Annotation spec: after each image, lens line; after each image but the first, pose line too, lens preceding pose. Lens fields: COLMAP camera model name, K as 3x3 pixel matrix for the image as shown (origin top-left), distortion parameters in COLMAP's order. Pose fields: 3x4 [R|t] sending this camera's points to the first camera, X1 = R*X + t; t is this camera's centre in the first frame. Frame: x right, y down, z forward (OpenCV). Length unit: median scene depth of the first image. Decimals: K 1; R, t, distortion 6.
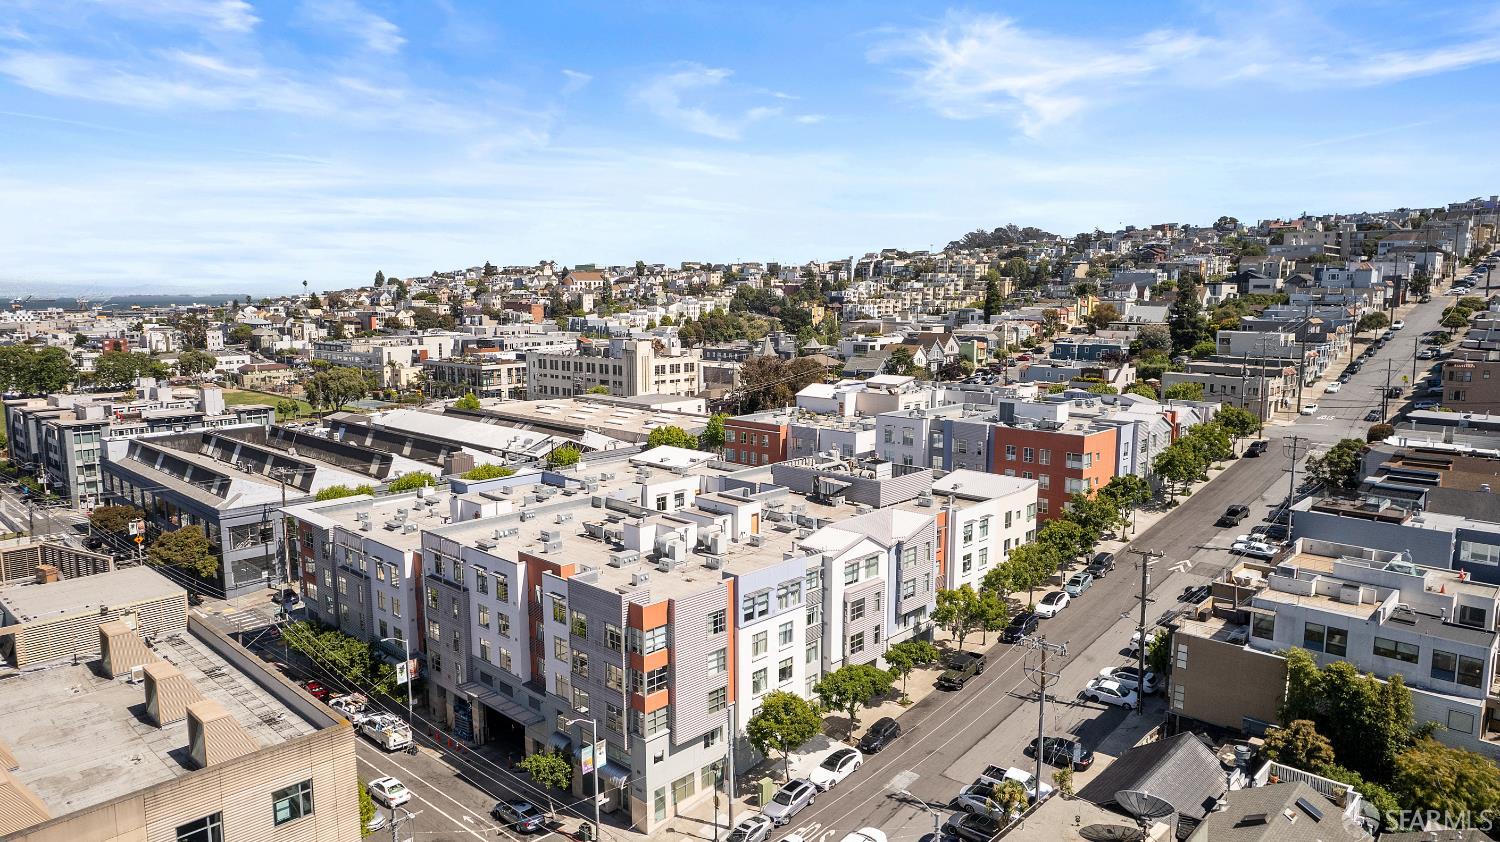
lens RADIAL K [[972.5, 0, 750.0], [0, 972.5, 421.0], [0, 0, 1]] dist [-0.052345, 0.003783]
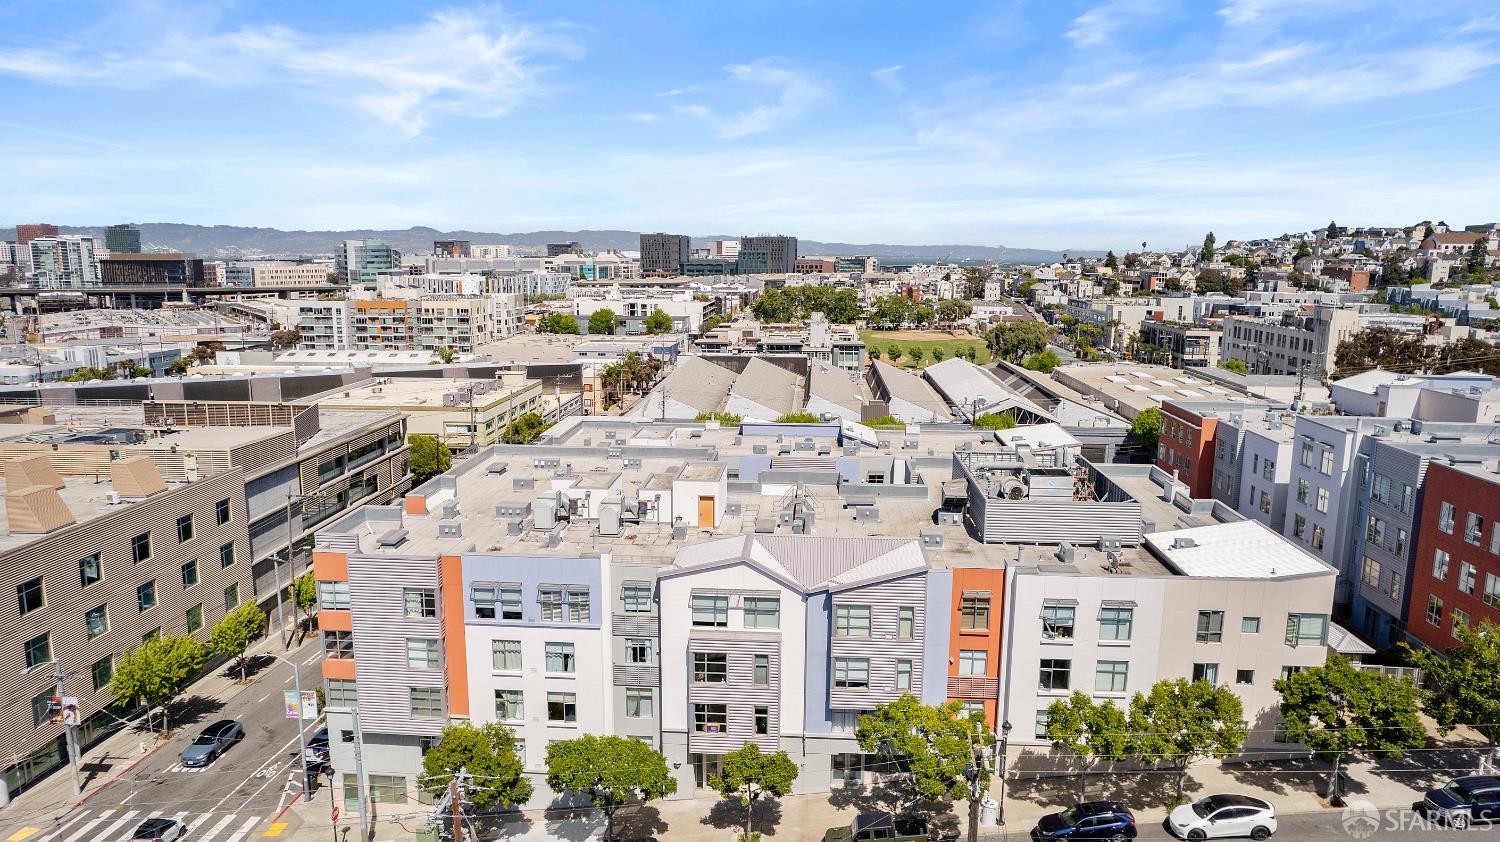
lens RADIAL K [[972.5, 0, 750.0], [0, 972.5, 421.0], [0, 0, 1]] dist [-0.052345, 0.003783]
pose [[0.643109, 0.140808, -0.752718, 0.475716], [-0.115467, 0.989542, 0.086457, -0.020867], [0.757020, 0.031313, 0.652641, 0.482611]]
